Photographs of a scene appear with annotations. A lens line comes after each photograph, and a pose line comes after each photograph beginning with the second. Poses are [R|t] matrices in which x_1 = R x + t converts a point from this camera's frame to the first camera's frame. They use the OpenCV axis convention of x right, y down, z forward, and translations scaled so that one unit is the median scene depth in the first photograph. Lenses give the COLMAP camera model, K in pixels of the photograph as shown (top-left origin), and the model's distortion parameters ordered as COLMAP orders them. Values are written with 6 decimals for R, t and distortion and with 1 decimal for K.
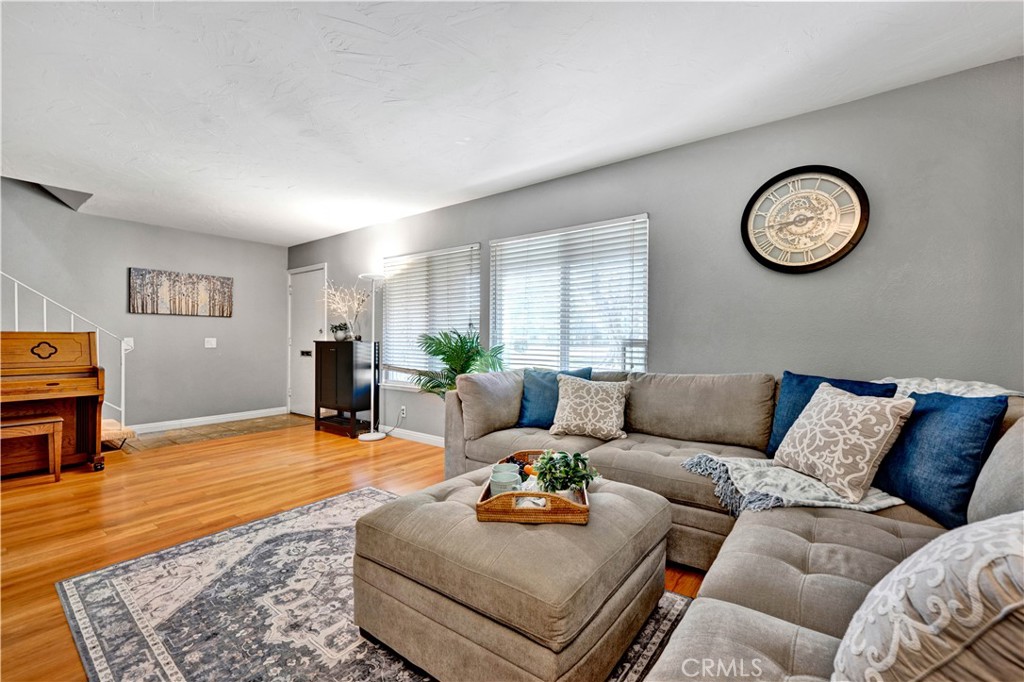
lens RADIAL K [[403.4, 0, 512.0], [0, 403.4, 341.0], [0, 0, 1]] dist [-0.001658, -0.000698]
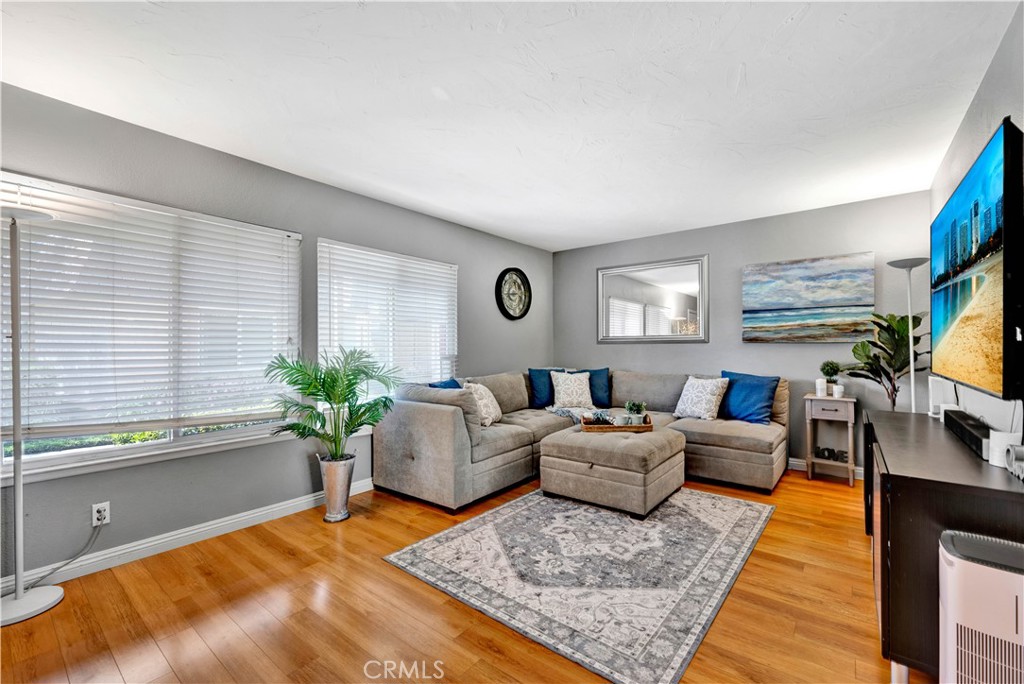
lens RADIAL K [[434.5, 0, 505.0], [0, 434.5, 346.4], [0, 0, 1]] dist [0.009794, 0.000285]
pose [[0.059091, 0.003827, 0.998245, -0.902995], [0.016878, 0.999846, -0.004832, -0.017073], [-0.998110, 0.017134, 0.059017, 0.571843]]
